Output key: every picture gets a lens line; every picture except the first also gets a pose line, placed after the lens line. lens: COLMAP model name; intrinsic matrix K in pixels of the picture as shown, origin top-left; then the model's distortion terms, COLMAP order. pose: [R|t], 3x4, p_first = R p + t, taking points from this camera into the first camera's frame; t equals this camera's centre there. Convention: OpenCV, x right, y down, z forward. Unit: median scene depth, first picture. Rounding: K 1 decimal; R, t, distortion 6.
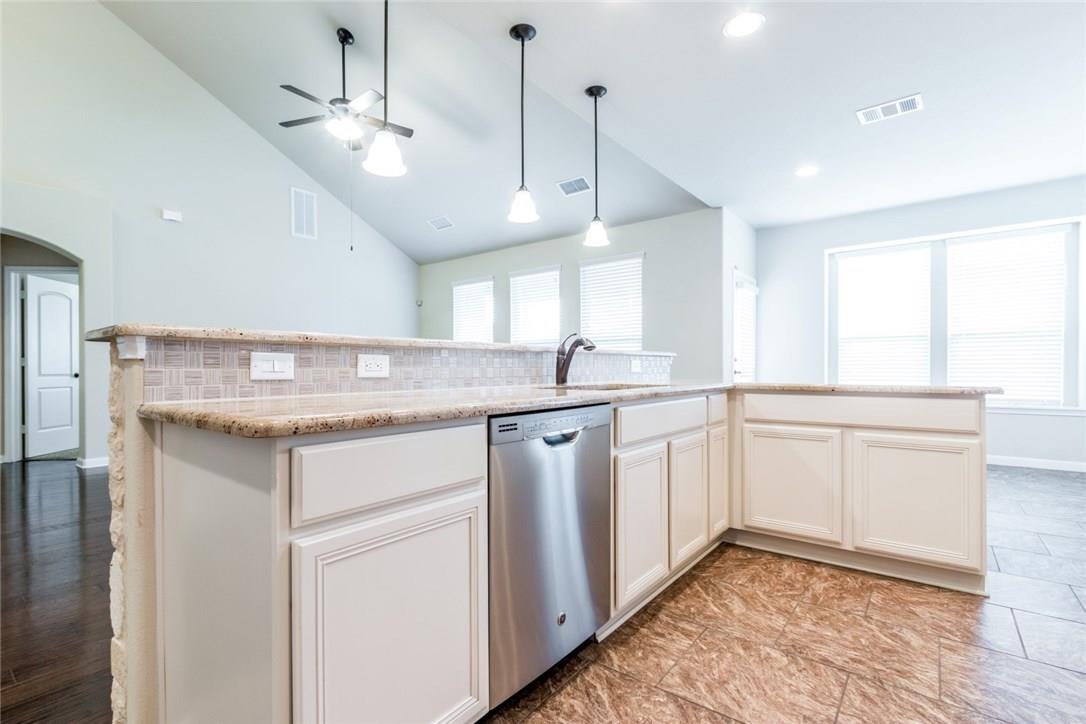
lens RADIAL K [[497.0, 0, 533.0], [0, 497.0, 367.1], [0, 0, 1]] dist [0.000889, -0.000189]
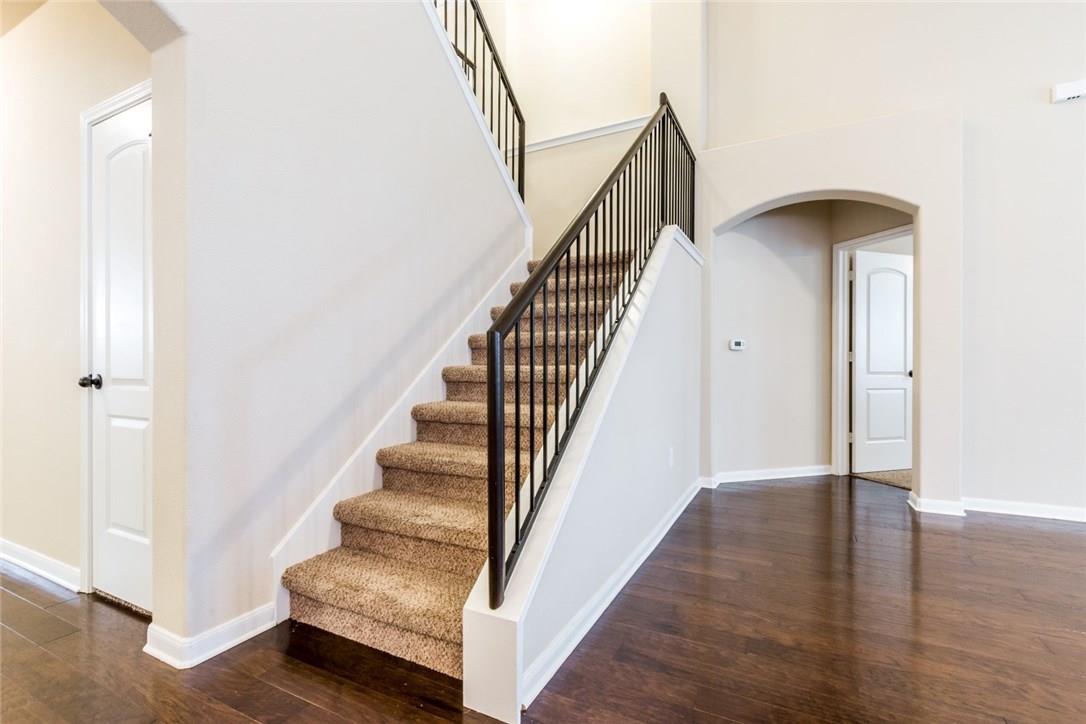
lens RADIAL K [[497.0, 0, 540.3], [0, 497.0, 367.0], [0, 0, 1]] dist [0.000889, -0.000189]
pose [[0.184703, 0.005549, -0.982779, -0.305047], [-0.003837, 0.999981, 0.004925, 0.005045], [0.982787, 0.002861, 0.184721, 0.337303]]
